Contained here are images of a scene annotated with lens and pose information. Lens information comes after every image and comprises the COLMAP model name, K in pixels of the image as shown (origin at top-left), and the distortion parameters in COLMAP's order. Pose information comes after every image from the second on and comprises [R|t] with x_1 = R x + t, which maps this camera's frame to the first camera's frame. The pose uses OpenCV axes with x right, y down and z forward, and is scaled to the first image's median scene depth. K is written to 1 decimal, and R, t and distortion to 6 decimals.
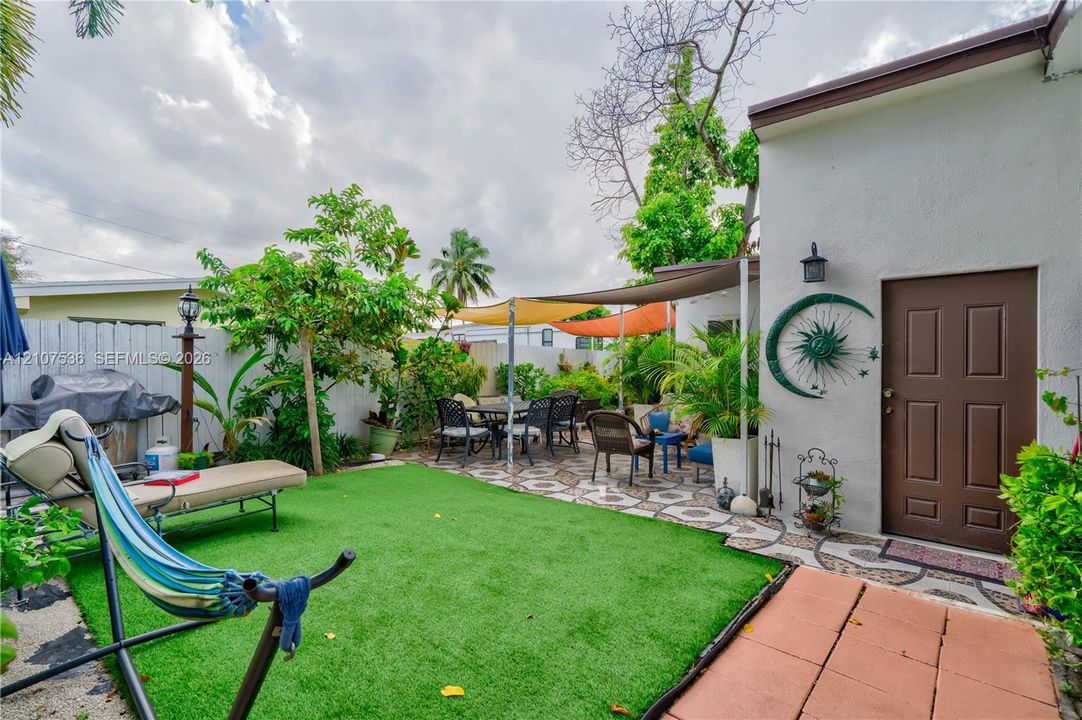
lens RADIAL K [[497.6, 0, 535.1], [0, 497.6, 364.2], [0, 0, 1]] dist [-0.002269, -0.000369]
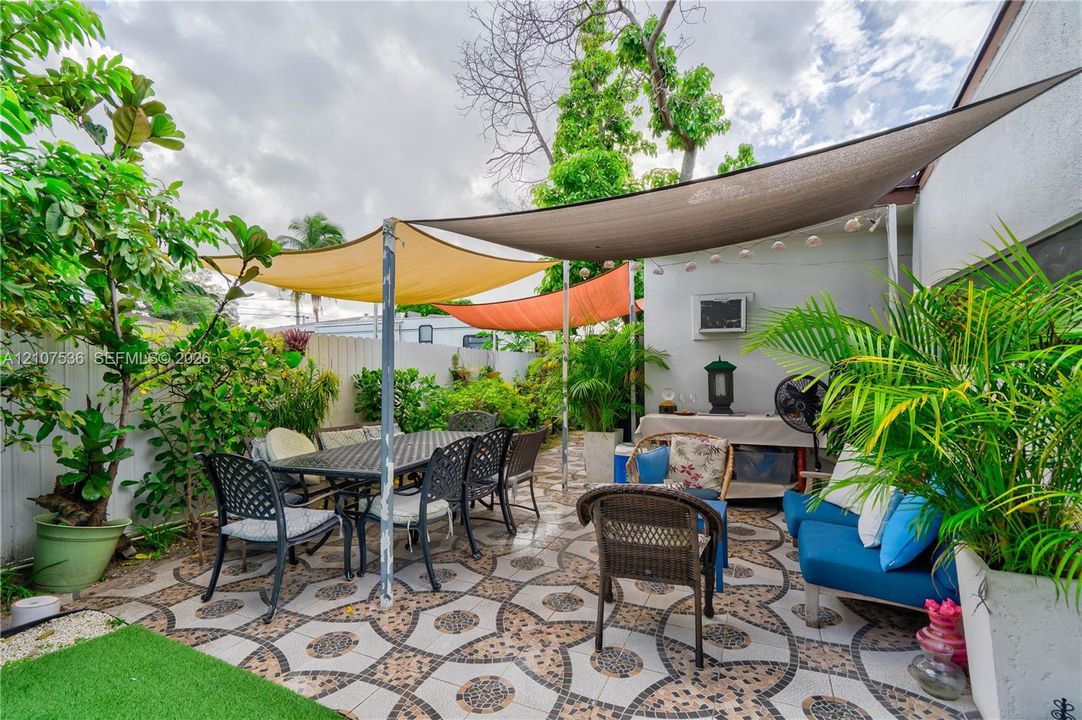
lens RADIAL K [[497.6, 0, 535.1], [0, 497.6, 364.2], [0, 0, 1]] dist [-0.002269, -0.000369]
pose [[0.965306, -0.004613, 0.261080, -0.029918], [0.007373, 0.999927, -0.009593, -0.000612], [-0.261017, 0.011185, 0.965269, 0.427403]]
